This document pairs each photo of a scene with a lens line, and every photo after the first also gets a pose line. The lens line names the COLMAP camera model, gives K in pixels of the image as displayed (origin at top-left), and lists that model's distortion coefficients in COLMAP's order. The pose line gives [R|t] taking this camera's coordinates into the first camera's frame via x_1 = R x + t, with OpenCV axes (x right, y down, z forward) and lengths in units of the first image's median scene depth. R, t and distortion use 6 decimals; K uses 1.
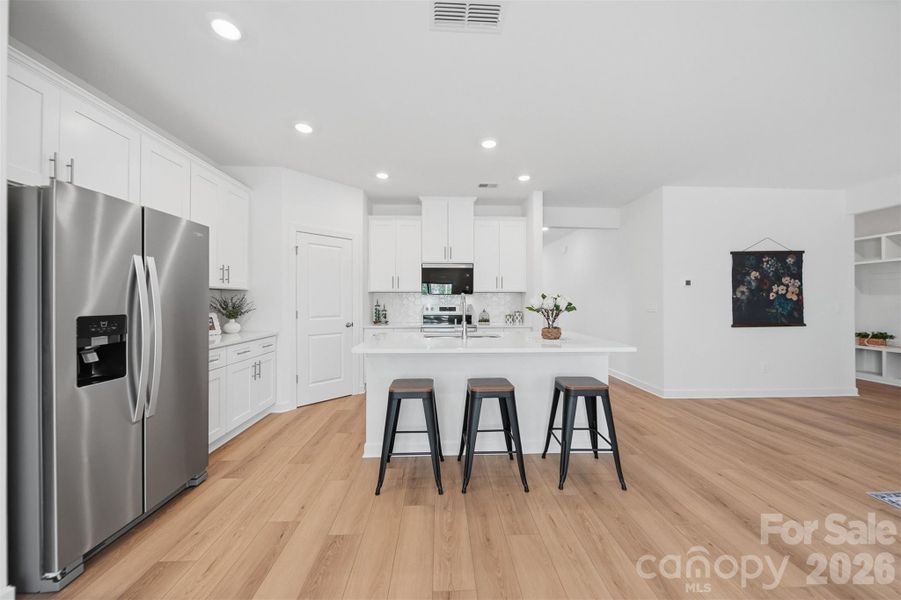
lens RADIAL K [[324.3, 0, 449.5], [0, 324.3, 298.6], [0, 0, 1]] dist [-0.001169, -0.002054]
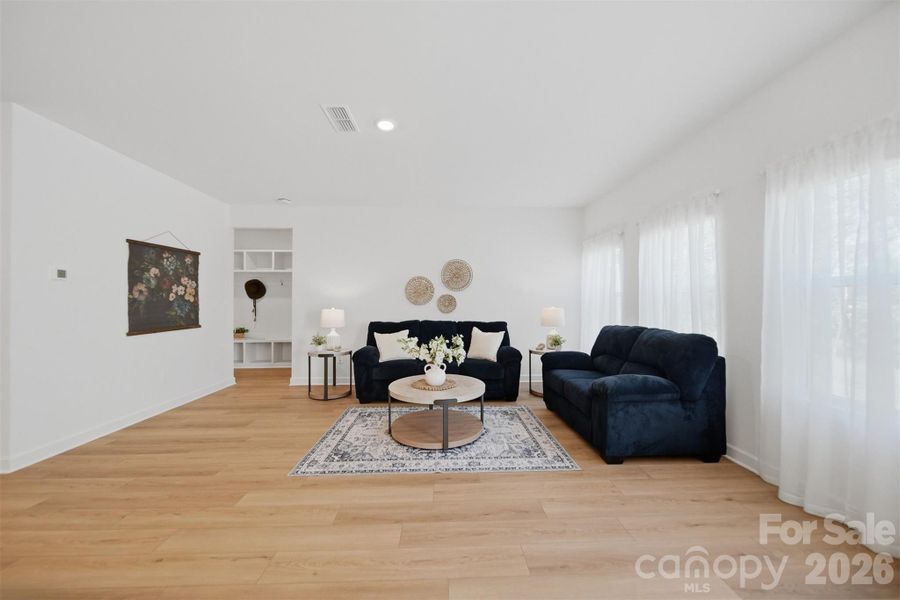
lens RADIAL K [[323.9, 0, 451.3], [0, 323.9, 300.4], [0, 0, 1]] dist [-0.001169, -0.002054]
pose [[-0.002239, 0.007592, 0.999969, 0.093940], [-0.003034, 0.999967, -0.007598, 0.006339], [-0.999993, -0.003051, -0.002216, 0.223234]]
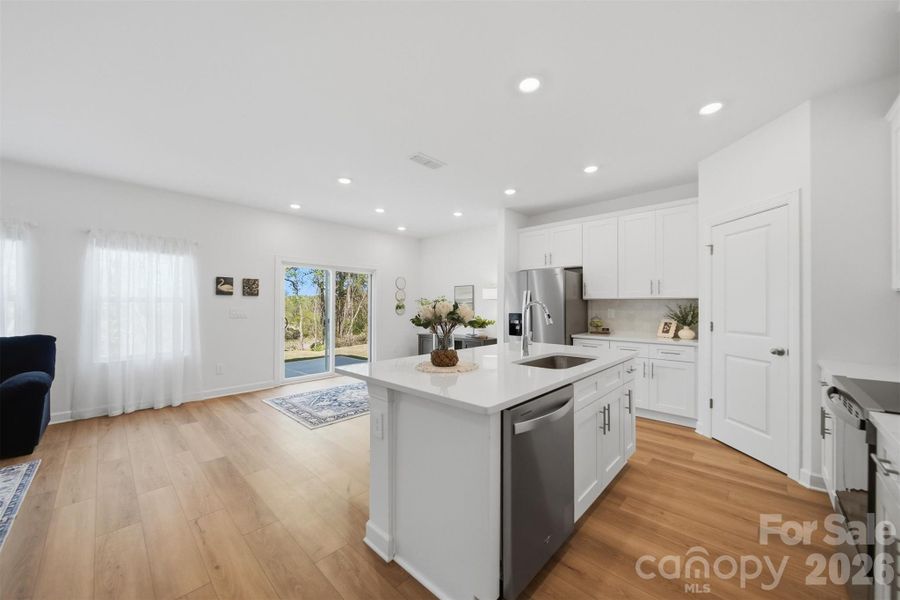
lens RADIAL K [[323.9, 0, 453.2], [0, 323.9, 304.4], [0, 0, 1]] dist [-0.001169, -0.002054]
pose [[-0.703435, -0.004081, -0.710748, 0.541021], [0.001762, 0.999970, -0.007485, -0.002058], [0.710757, -0.006517, -0.703407, 1.017863]]
